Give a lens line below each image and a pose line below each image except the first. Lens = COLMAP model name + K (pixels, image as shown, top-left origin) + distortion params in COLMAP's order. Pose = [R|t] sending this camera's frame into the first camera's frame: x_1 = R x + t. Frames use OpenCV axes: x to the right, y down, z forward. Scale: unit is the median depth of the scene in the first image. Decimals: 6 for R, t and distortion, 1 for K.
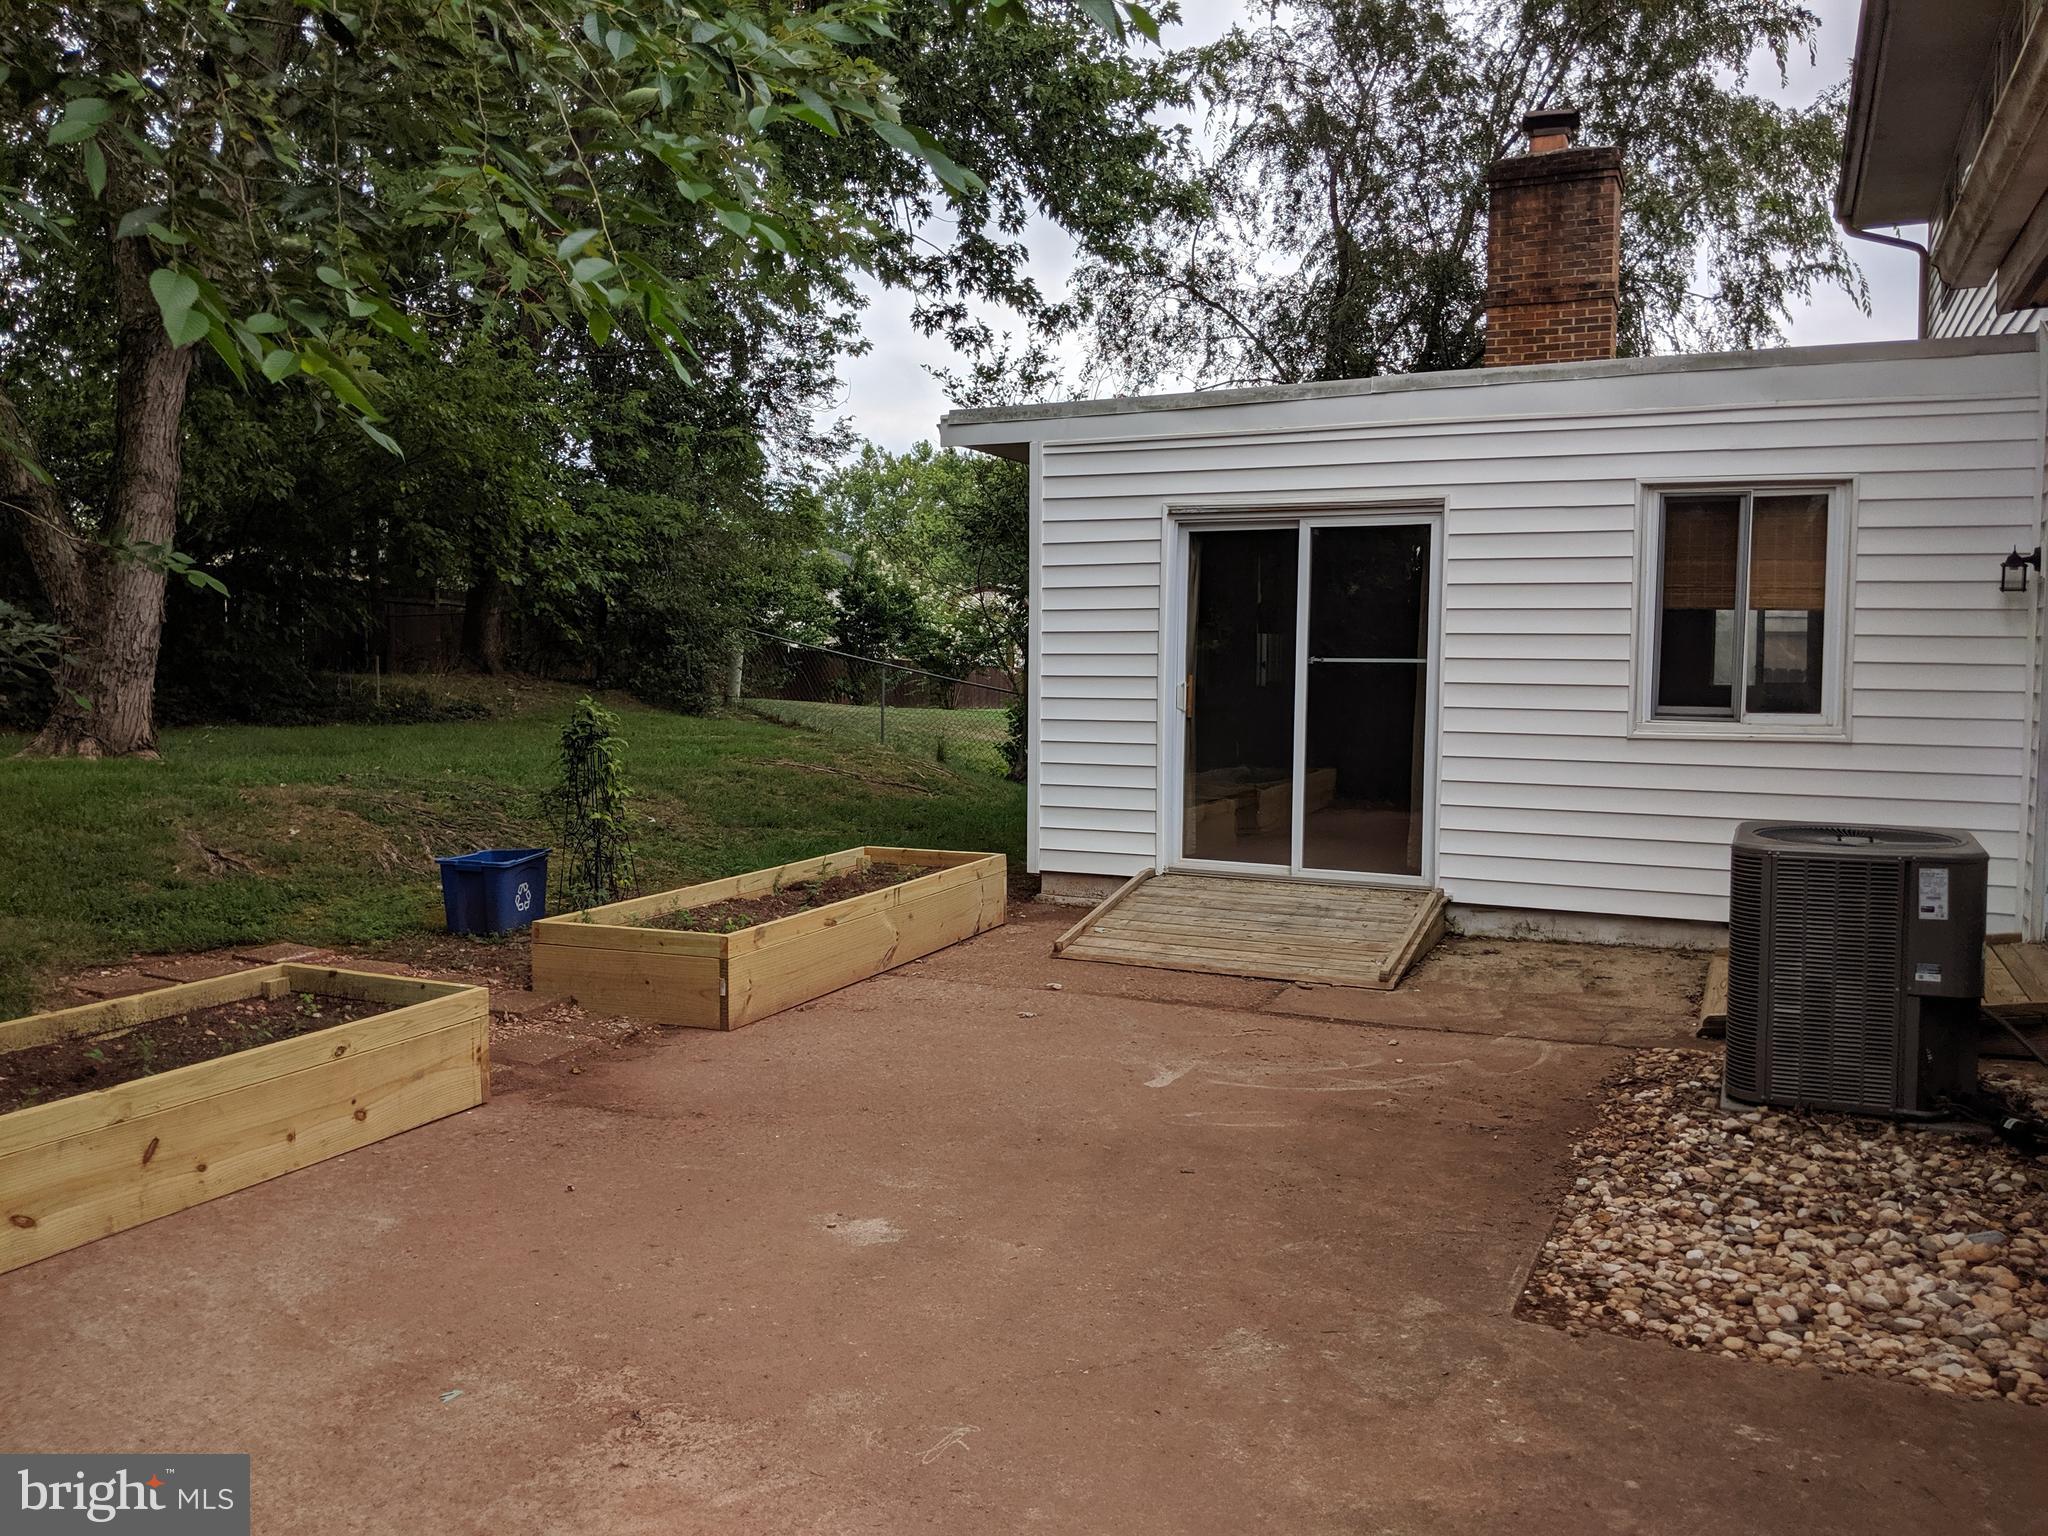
lens RADIAL K [[1639.3, 0, 1026.7], [0, 1639.3, 763.0], [0, 0, 1]] dist [0.065822, -0.108137]
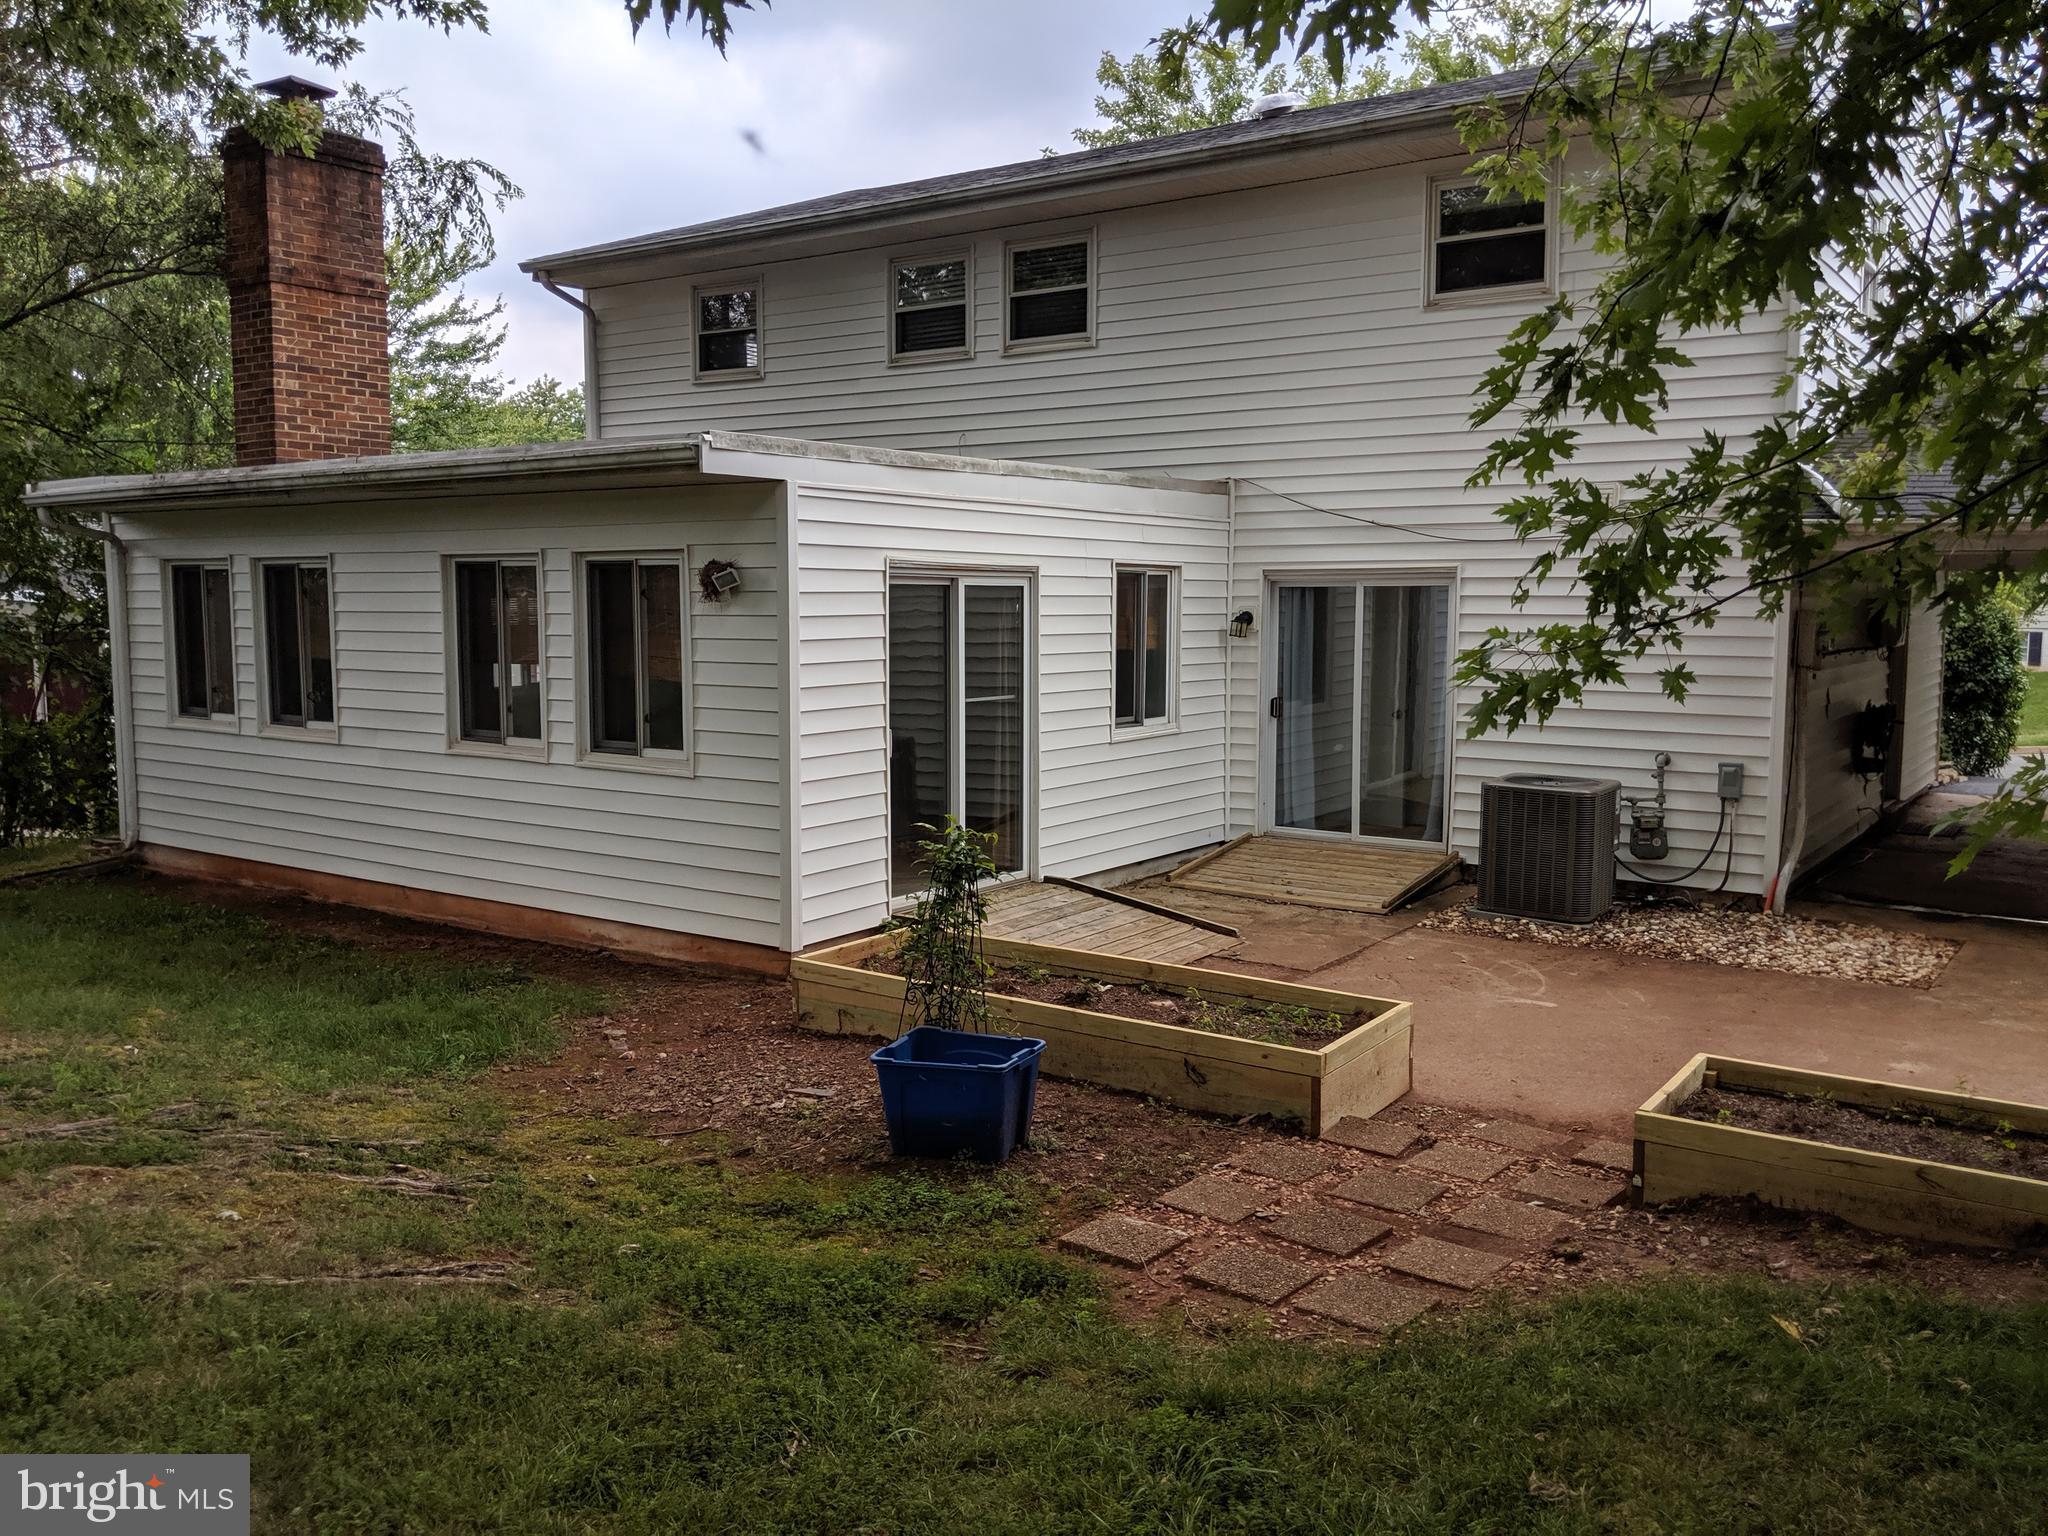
lens RADIAL K [[1639.3, 0, 1026.3], [0, 1639.3, 770.2], [0, 0, 1]] dist [0.065822, -0.108137]
pose [[0.191369, -0.109185, 0.975426, -0.968476], [0.066590, 0.992948, 0.098082, -0.127887], [-0.979257, 0.046184, 0.197290, 0.762235]]
